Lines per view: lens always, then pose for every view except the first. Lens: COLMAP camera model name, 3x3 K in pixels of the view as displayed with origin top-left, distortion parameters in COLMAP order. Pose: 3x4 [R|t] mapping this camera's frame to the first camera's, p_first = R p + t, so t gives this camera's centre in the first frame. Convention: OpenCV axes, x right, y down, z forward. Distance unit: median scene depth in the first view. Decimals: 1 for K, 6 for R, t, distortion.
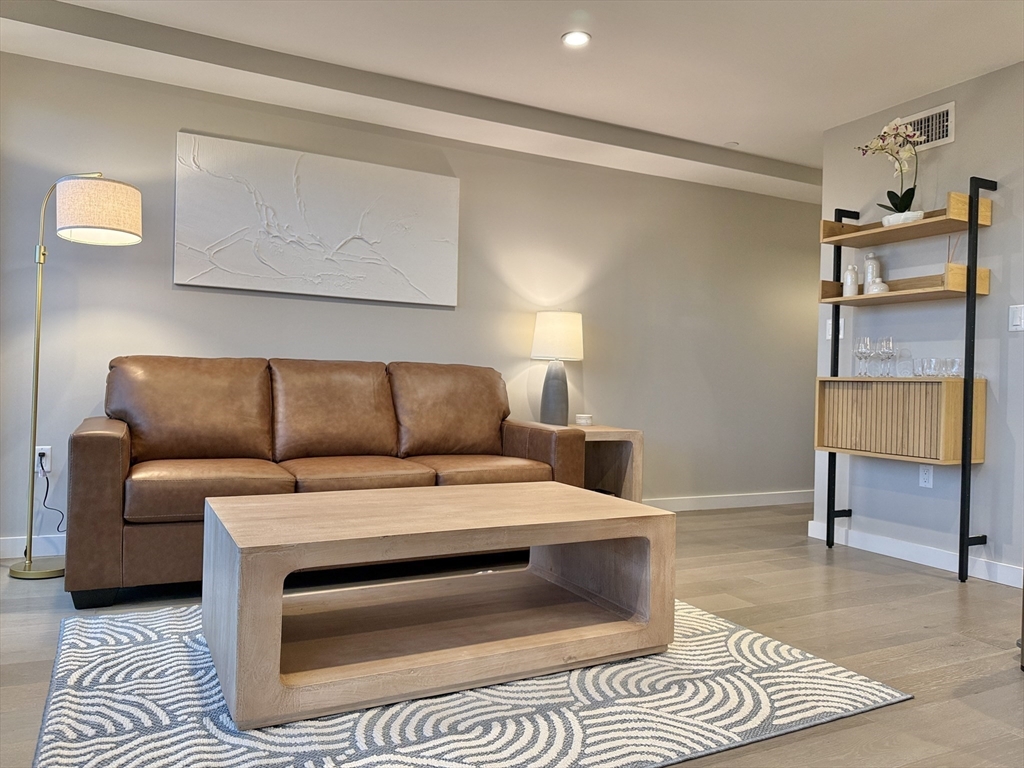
lens RADIAL K [[742.6, 0, 512.0], [0, 742.6, 384.0], [0, 0, 1]] dist [0.019298, -0.002522]
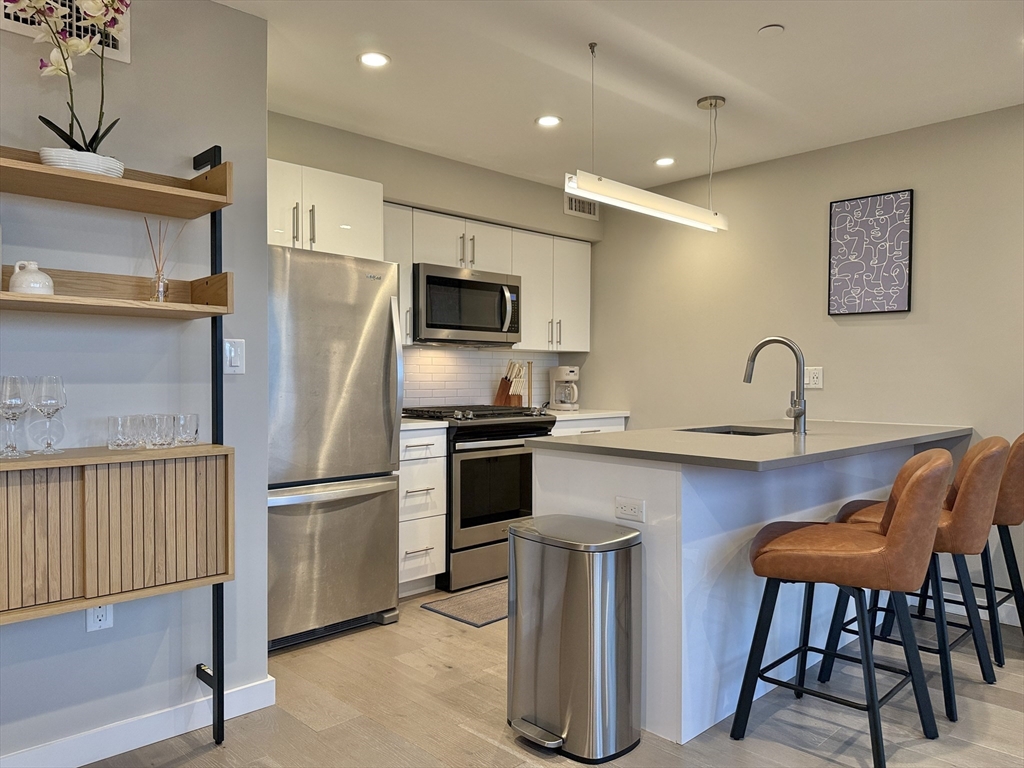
lens RADIAL K [[742.6, 0, 512.0], [0, 742.6, 384.0], [0, 0, 1]] dist [0.019298, -0.002522]
pose [[-0.289050, -0.039978, 0.956479, -0.108753], [-0.007644, 0.999192, 0.039454, -0.086691], [-0.957283, 0.004093, -0.289122, 0.897582]]
